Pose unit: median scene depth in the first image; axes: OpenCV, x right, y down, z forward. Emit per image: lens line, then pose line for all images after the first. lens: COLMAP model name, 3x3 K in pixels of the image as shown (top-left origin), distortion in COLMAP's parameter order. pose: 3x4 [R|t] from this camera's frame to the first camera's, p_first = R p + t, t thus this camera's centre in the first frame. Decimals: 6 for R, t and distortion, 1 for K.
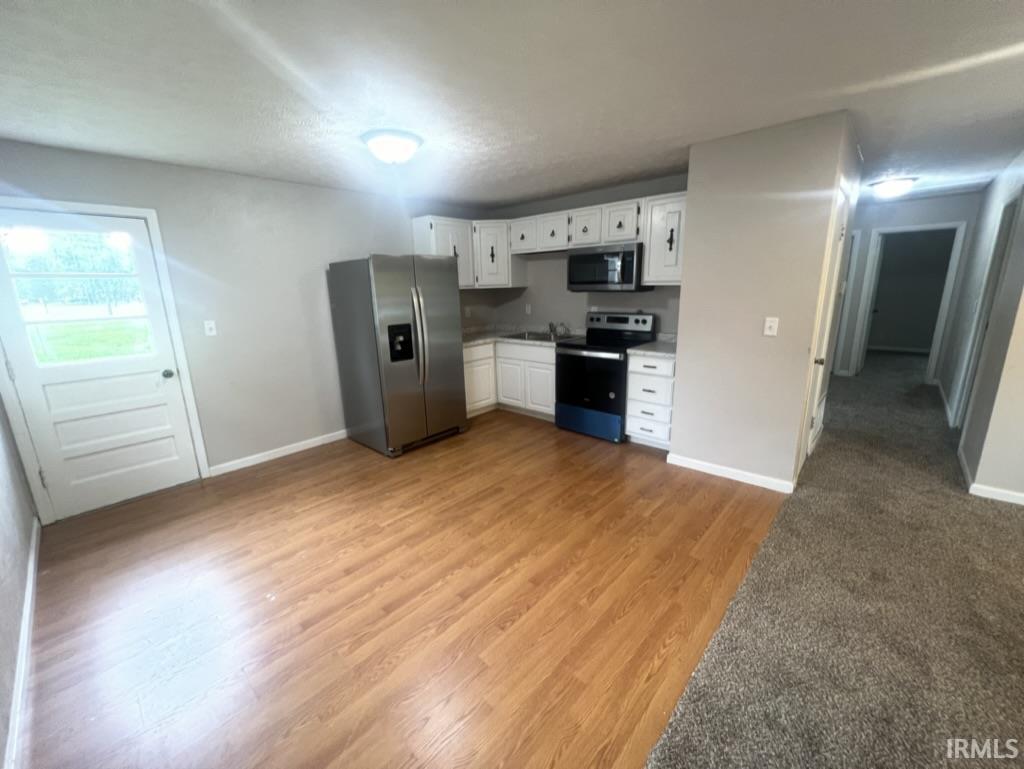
lens RADIAL K [[414.5, 0, 512.0], [0, 414.5, 384.5], [0, 0, 1]] dist [0.000414, 0.000255]
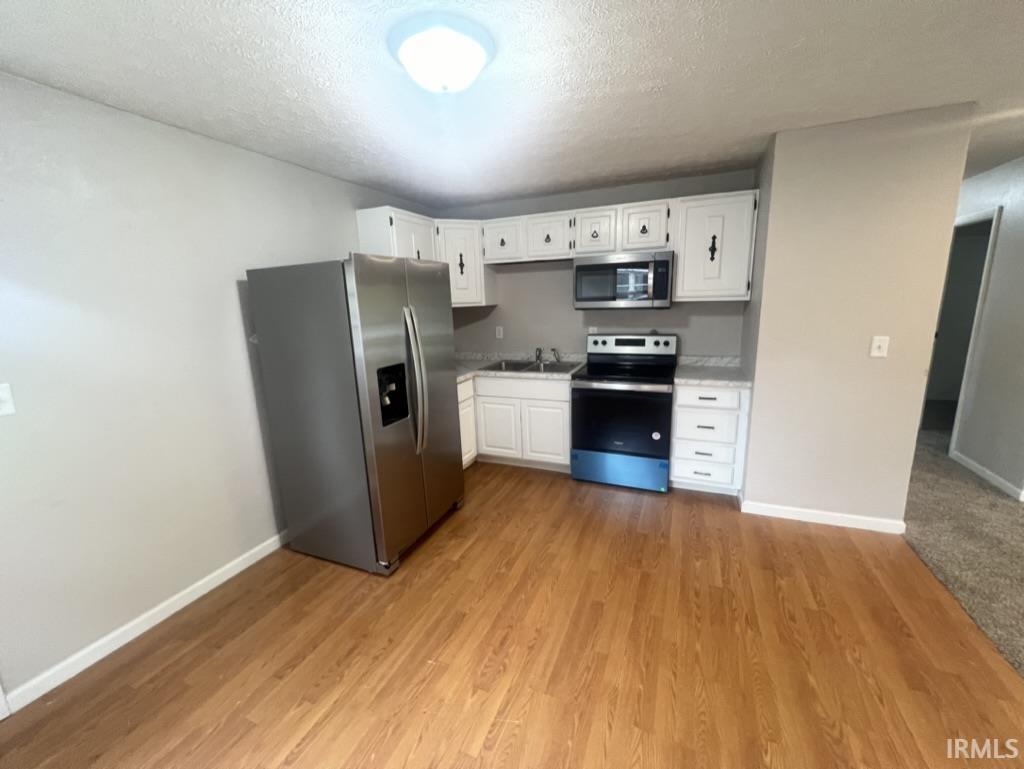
lens RADIAL K [[414.5, 0, 512.0], [0, 414.5, 384.5], [0, 0, 1]] dist [0.000414, 0.000255]
pose [[0.943443, -0.073924, 0.323189, -0.287084], [0.087340, 0.995808, -0.027187, -0.078142], [-0.319824, 0.053877, 0.945944, 0.322754]]
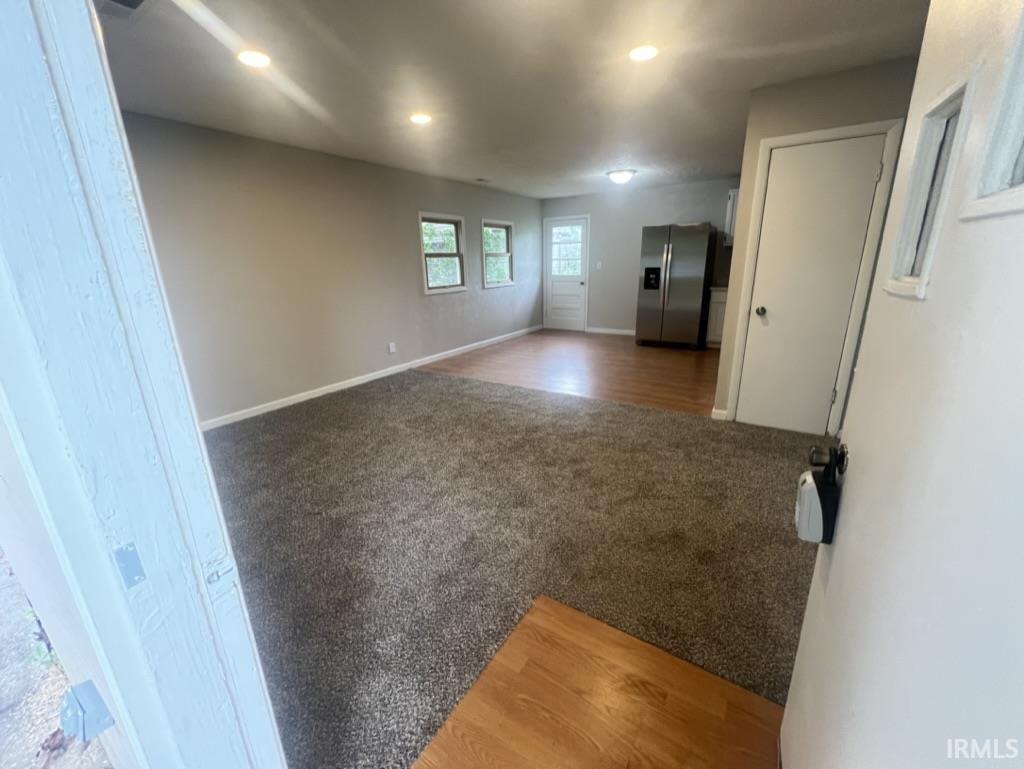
lens RADIAL K [[414.5, 0, 512.0], [0, 414.5, 384.5], [0, 0, 1]] dist [0.000414, 0.000255]
pose [[0.164865, 0.300552, -0.939408, 1.318473], [-0.210355, 0.941243, 0.264222, -0.019199], [0.963623, 0.154048, 0.218401, 0.128034]]
